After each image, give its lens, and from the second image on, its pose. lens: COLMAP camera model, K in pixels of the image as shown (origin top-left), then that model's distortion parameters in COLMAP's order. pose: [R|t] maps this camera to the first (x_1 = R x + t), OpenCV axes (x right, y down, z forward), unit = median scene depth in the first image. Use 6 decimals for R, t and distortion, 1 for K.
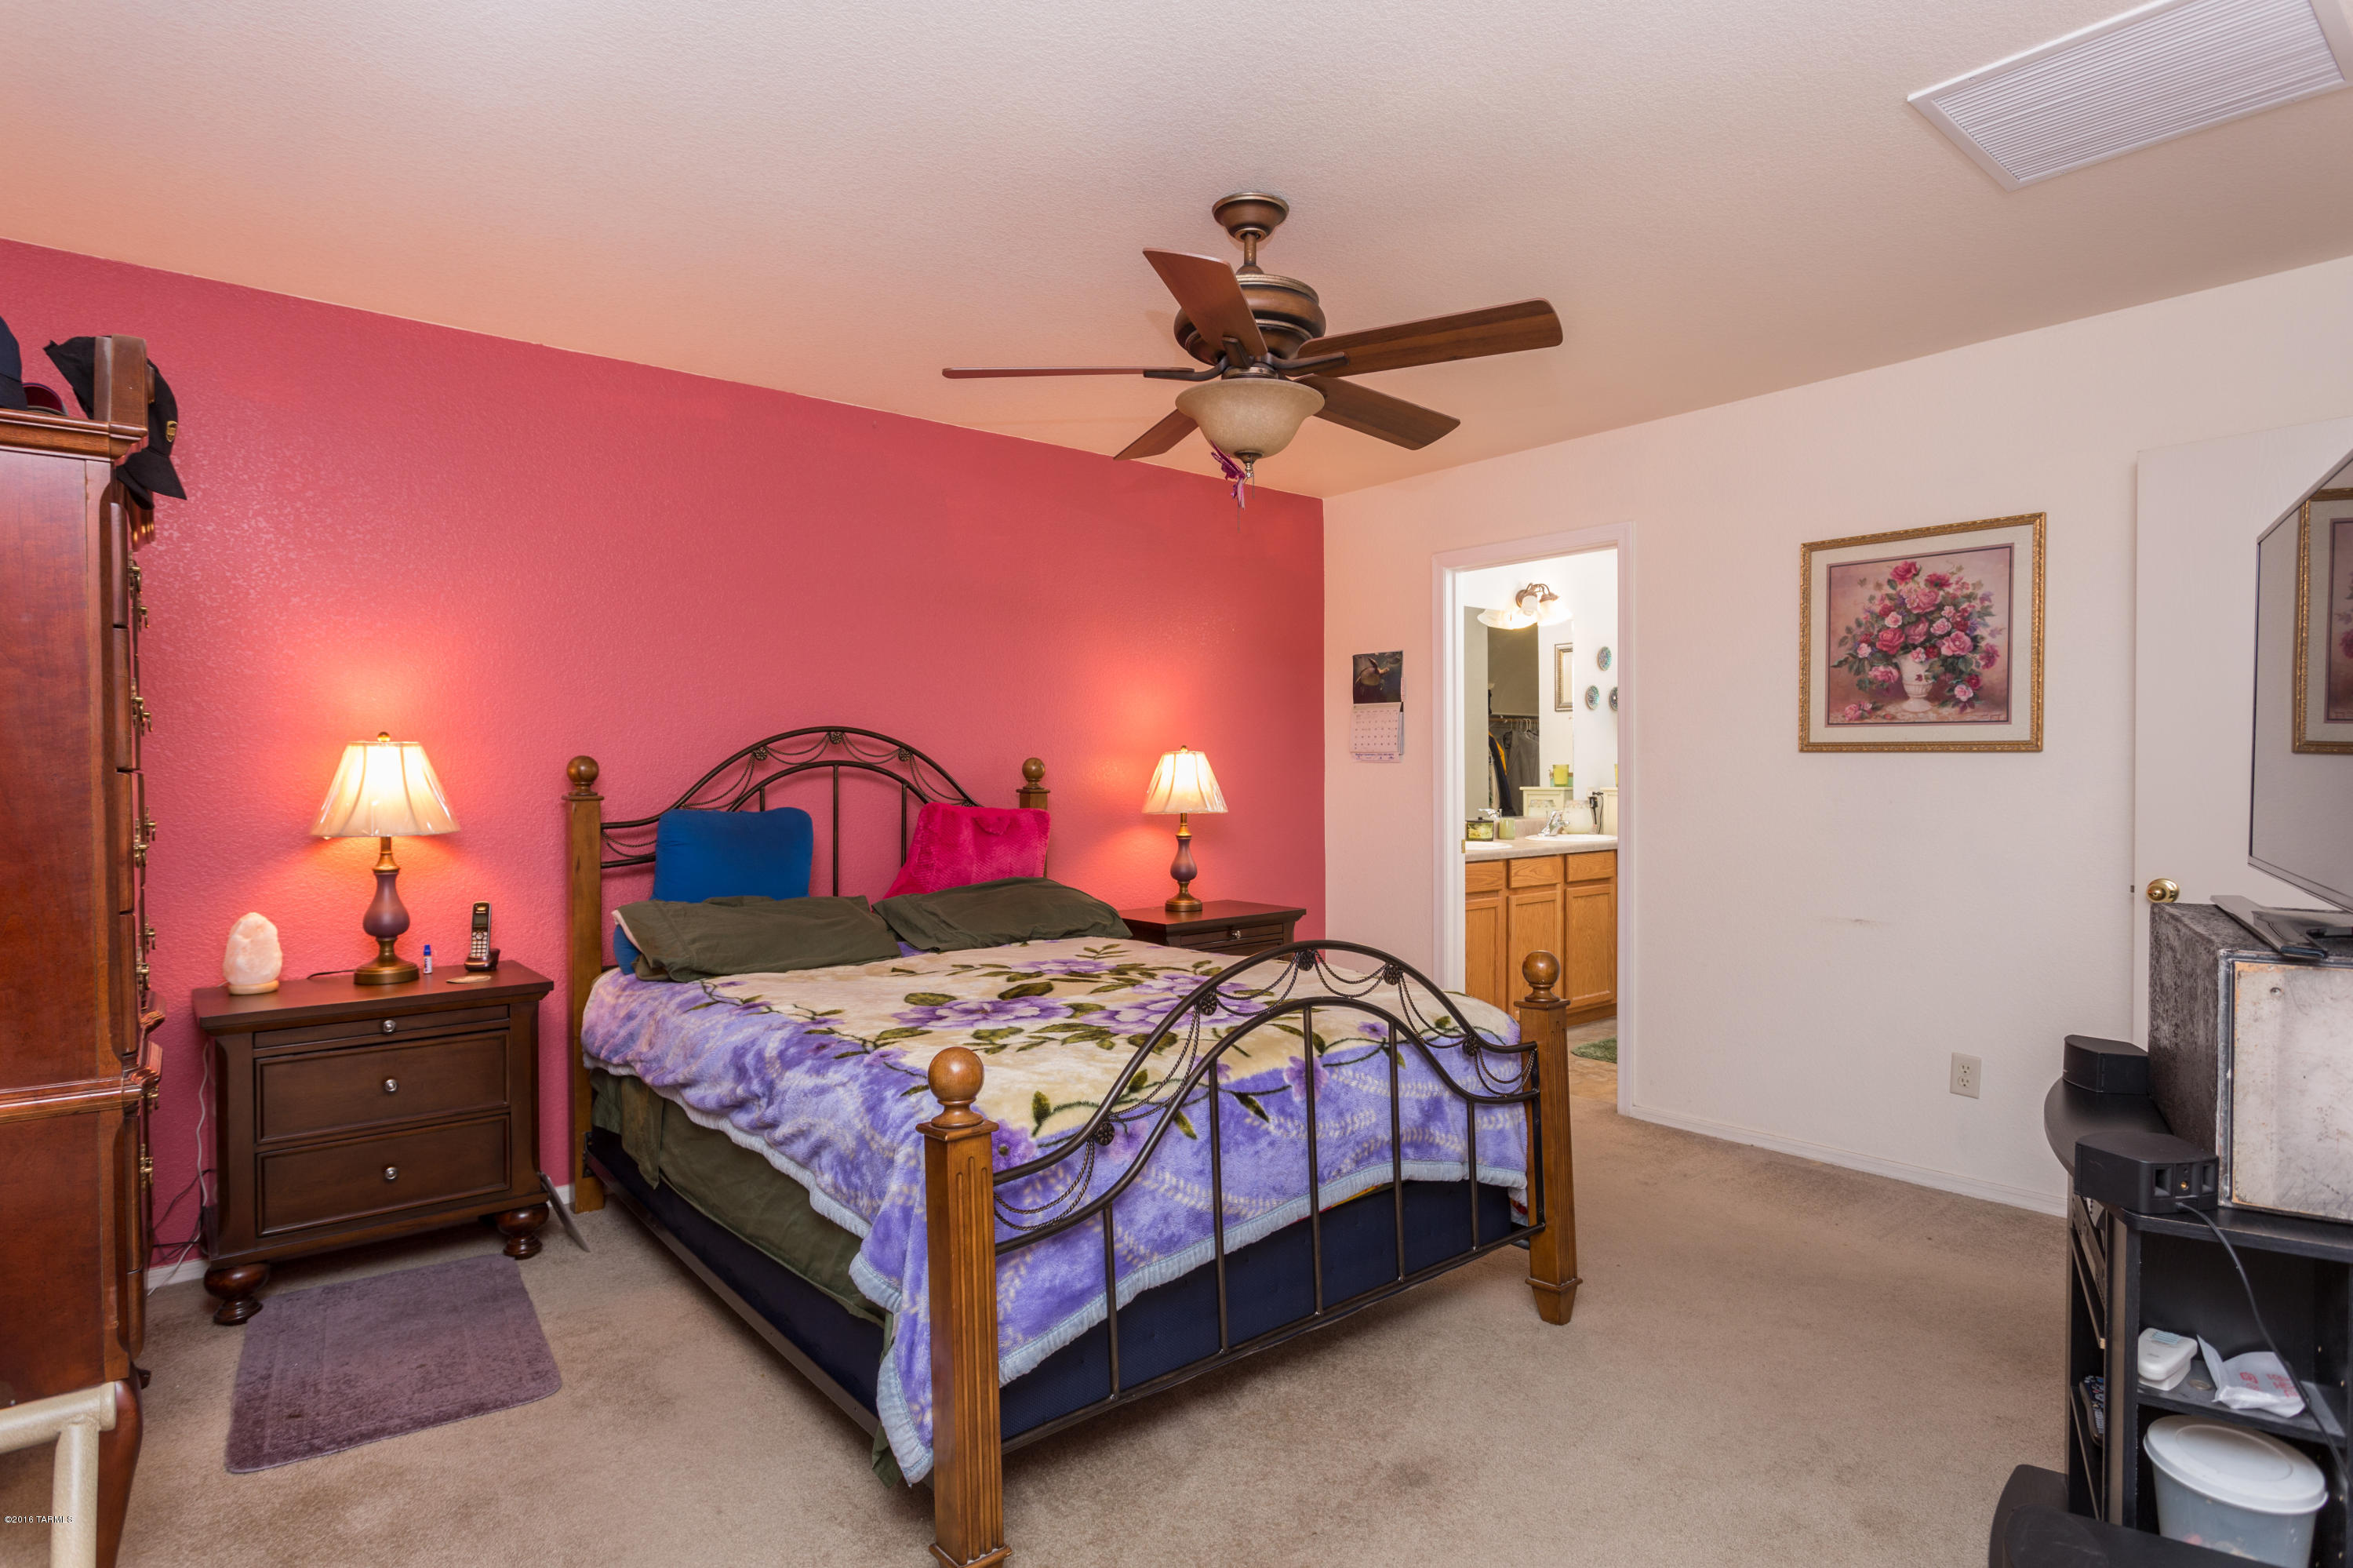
lens RADIAL K [[1200.8, 0, 1176.5], [0, 1200.8, 784.0], [0, 0, 1]] dist [-0.056470, 0.000003]
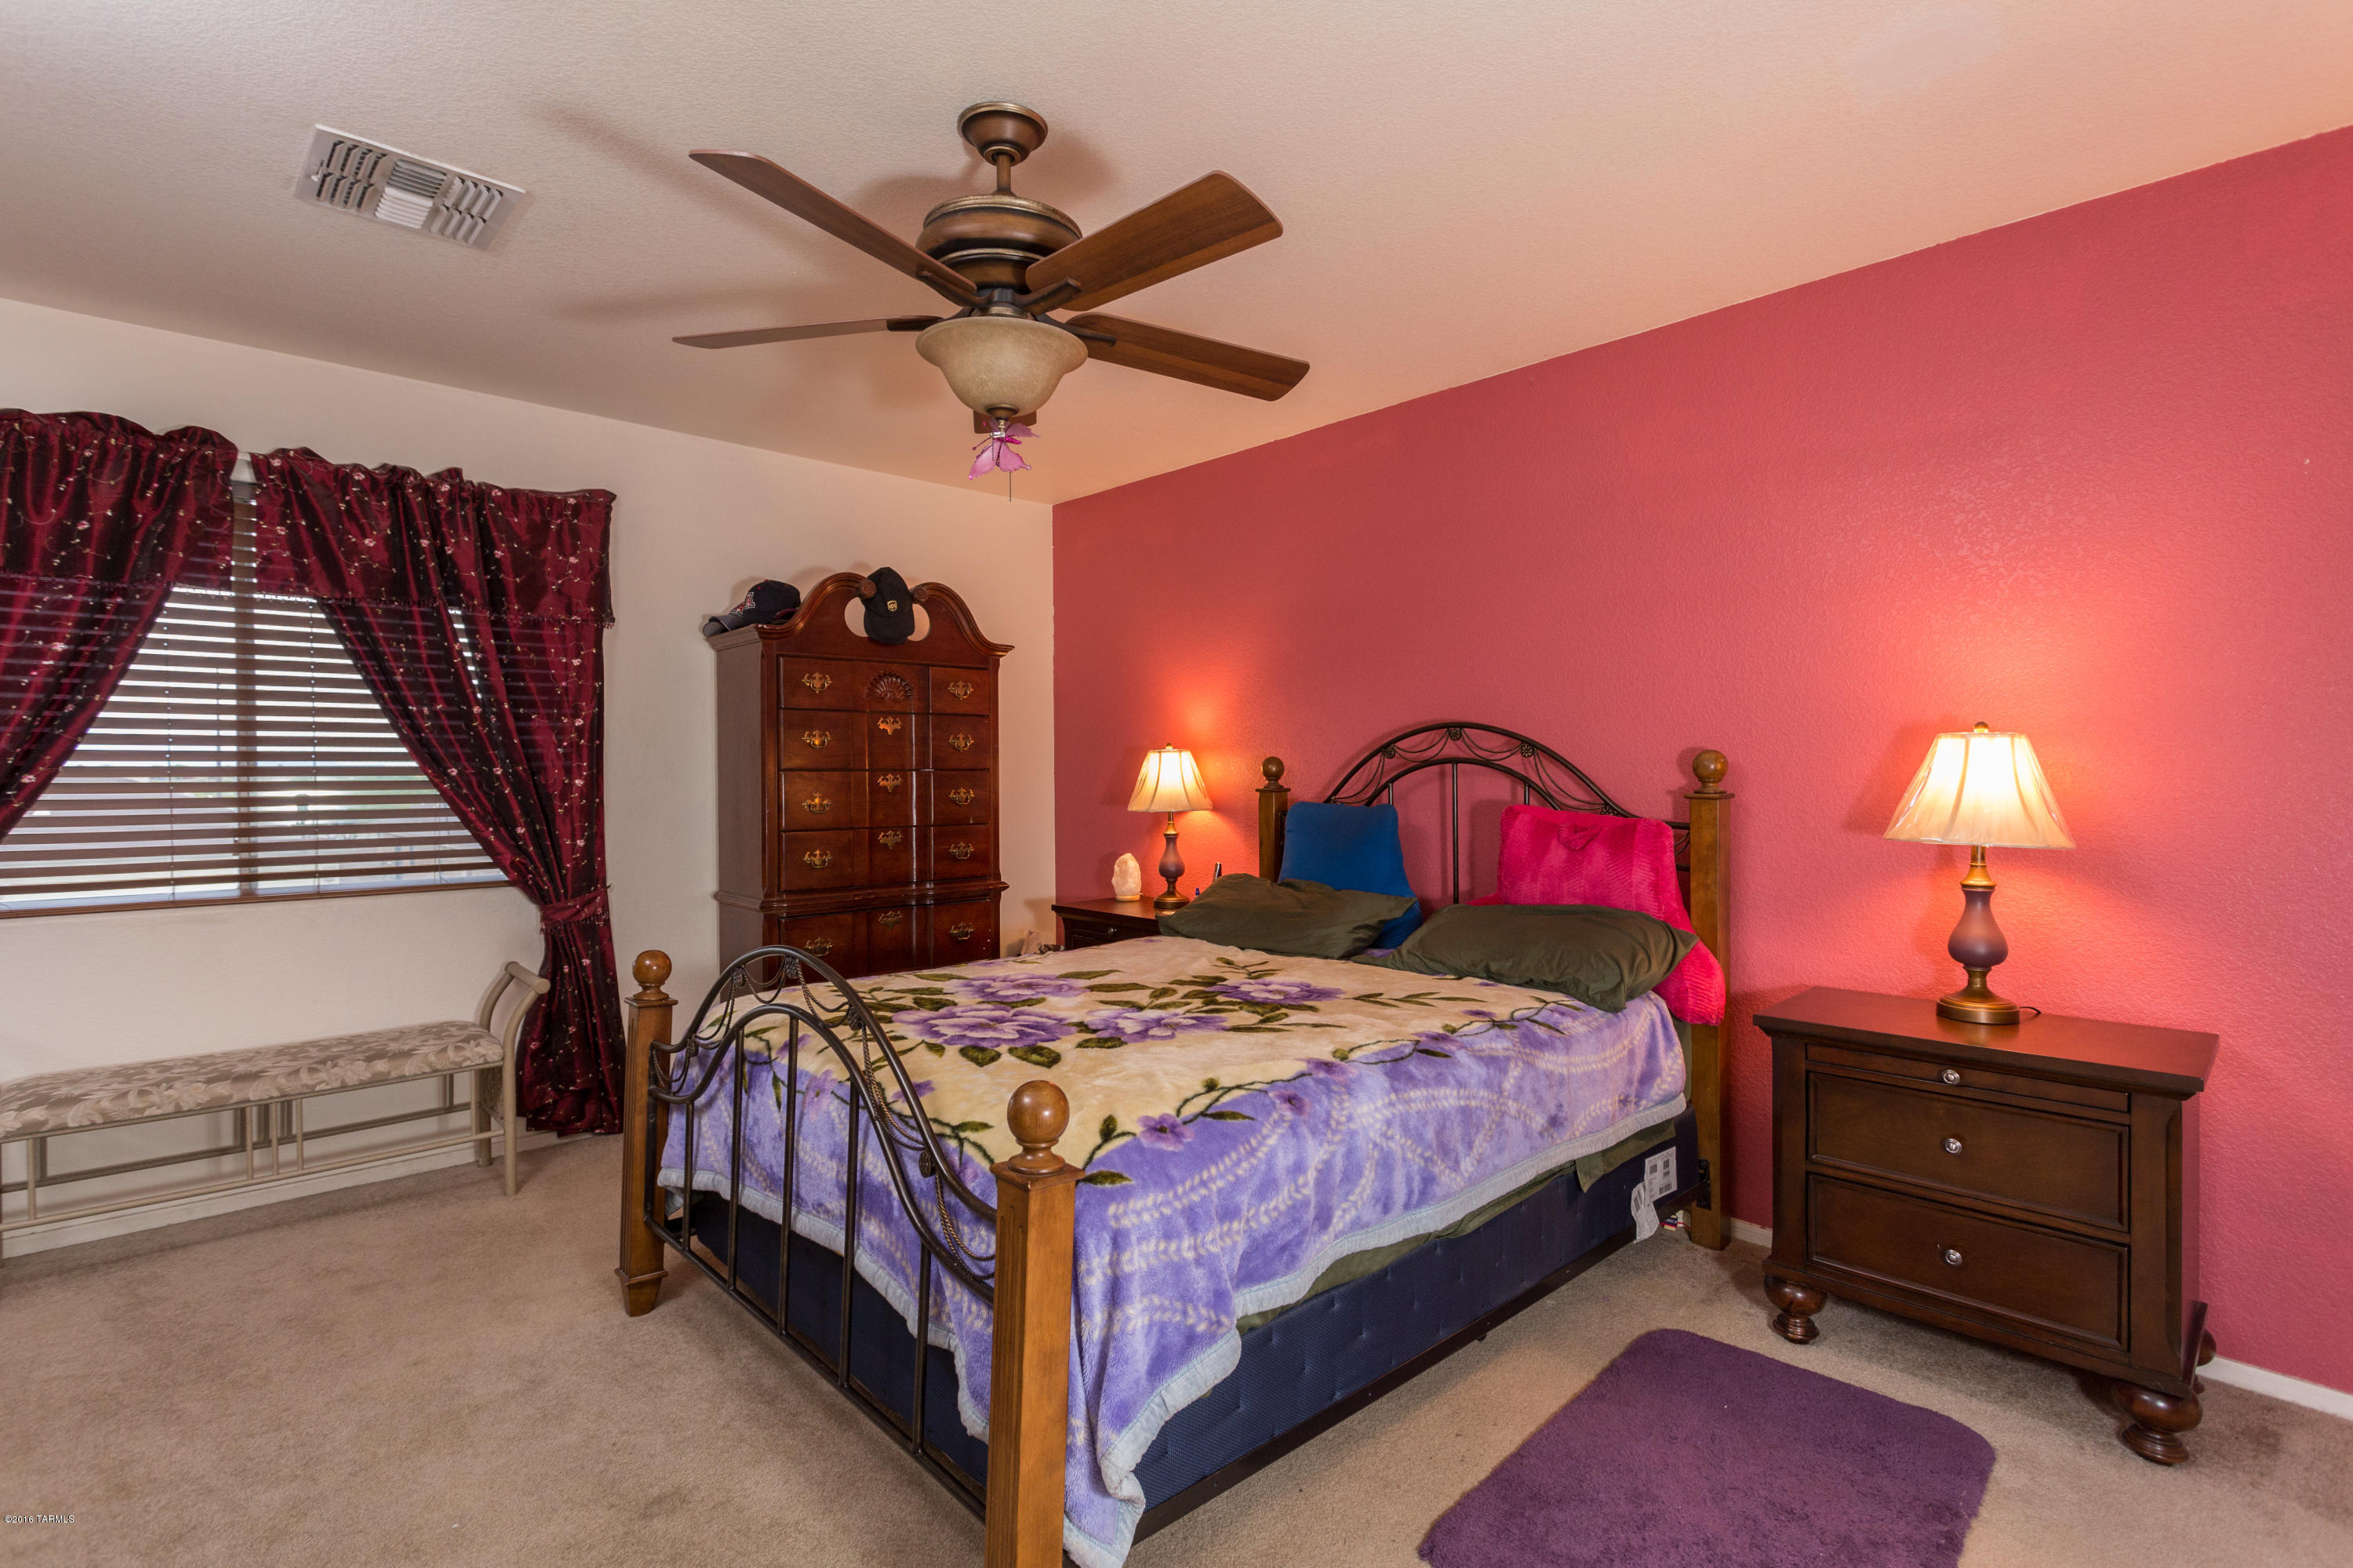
lens RADIAL K [[1154.2, 0, 1176.5], [0, 1154.2, 784.0], [0, 0, 1]] dist [-0.000062, 0.000004]
pose [[0.068725, 0.018971, -0.997455, 0.632047], [-0.010962, 0.999773, 0.018259, -0.012346], [0.997575, 0.009679, 0.068918, 0.732041]]
